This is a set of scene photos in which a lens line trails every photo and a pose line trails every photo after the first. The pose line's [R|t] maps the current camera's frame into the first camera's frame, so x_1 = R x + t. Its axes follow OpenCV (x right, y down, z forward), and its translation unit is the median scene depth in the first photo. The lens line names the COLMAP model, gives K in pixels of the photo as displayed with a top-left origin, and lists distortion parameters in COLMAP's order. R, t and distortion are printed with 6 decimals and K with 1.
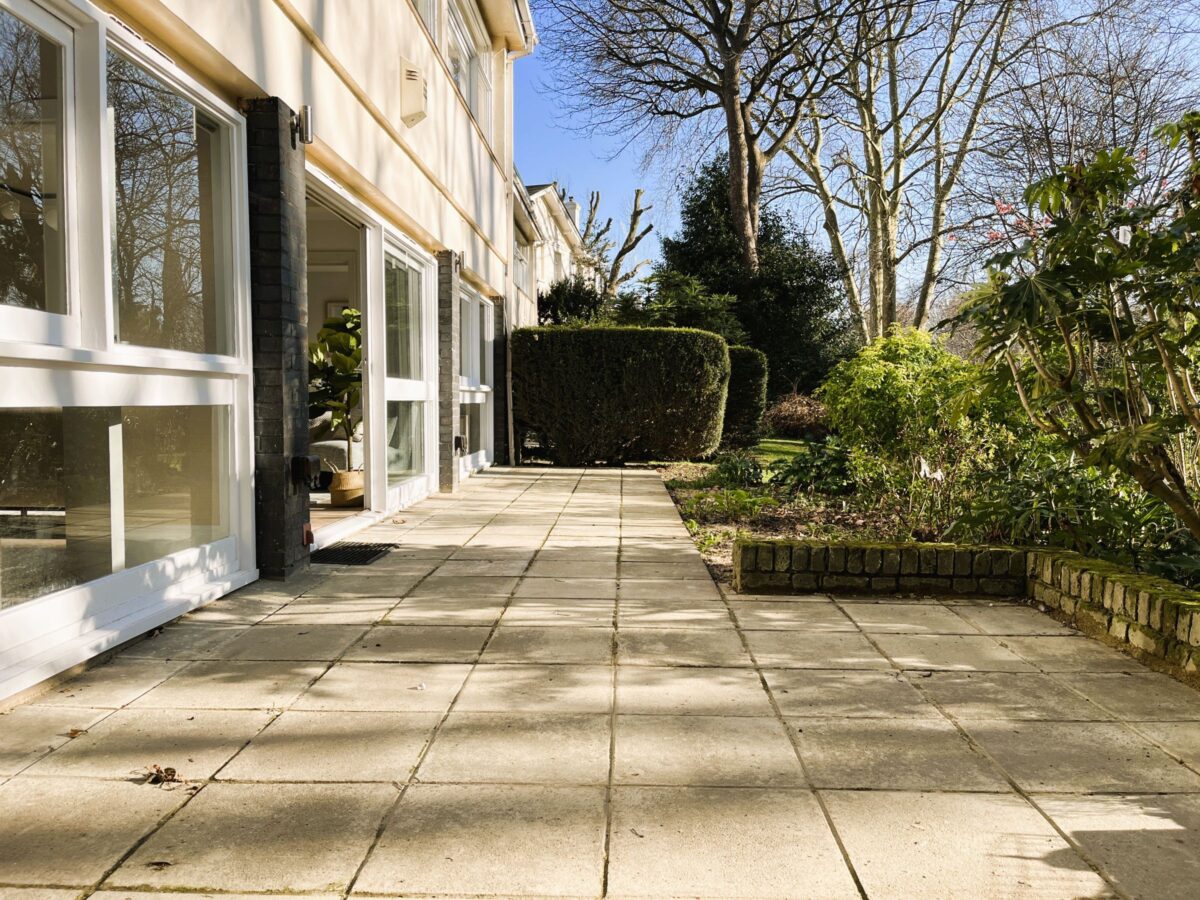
lens RADIAL K [[917.0, 0, 600.0], [0, 917.0, 450.0], [0, 0, 1]] dist [0.003072, -0.001581]
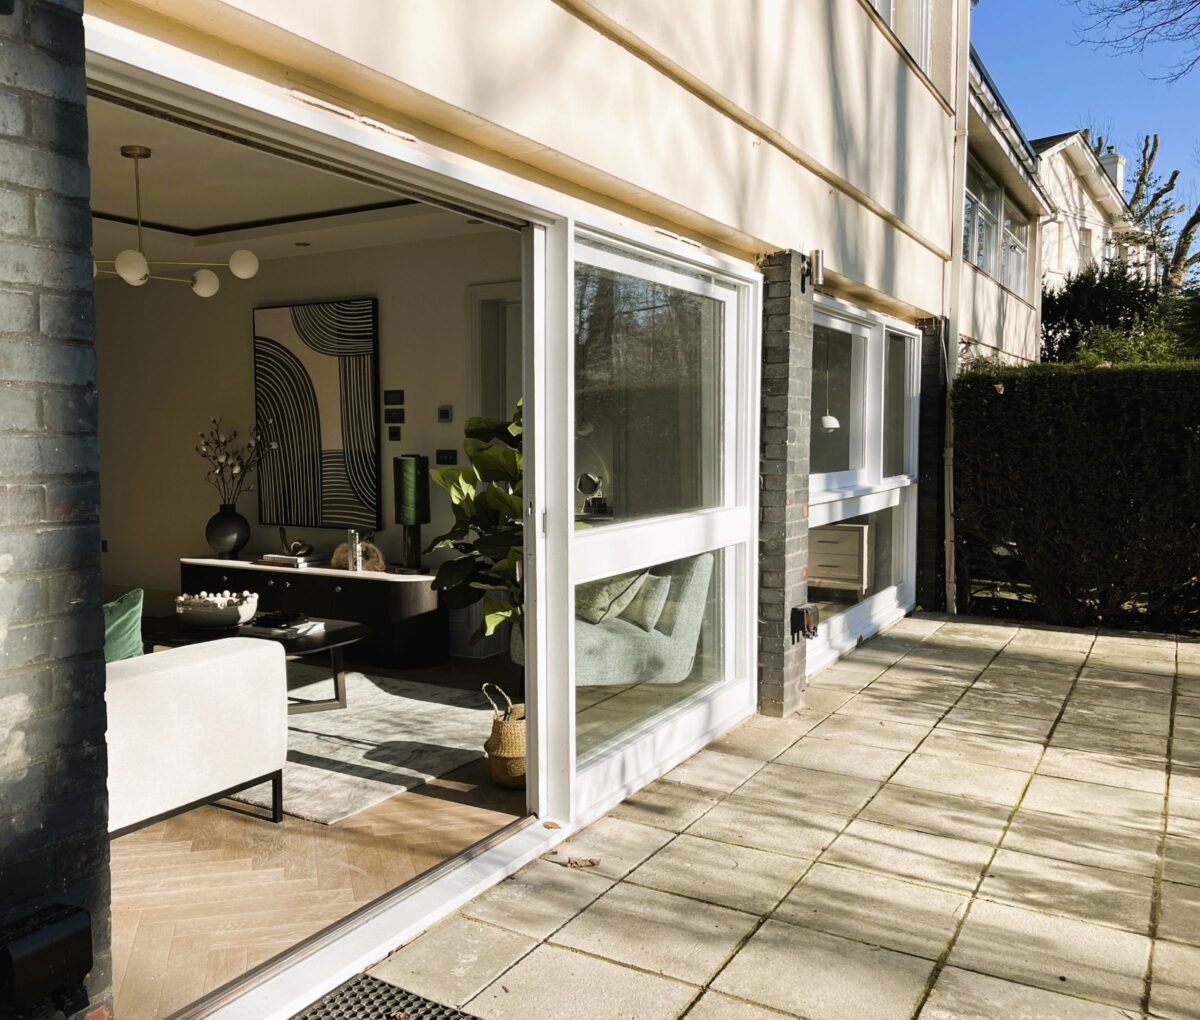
lens RADIAL K [[1037.9, 0, 512.3], [0, 1037.9, 512.1], [0, 0, 1]] dist [0.142729, -0.187243]
pose [[0.856746, 0.025005, -0.515132, 0.004861], [-0.013304, 0.999563, 0.026393, -0.032610], [0.515567, -0.015758, 0.856704, 0.159479]]
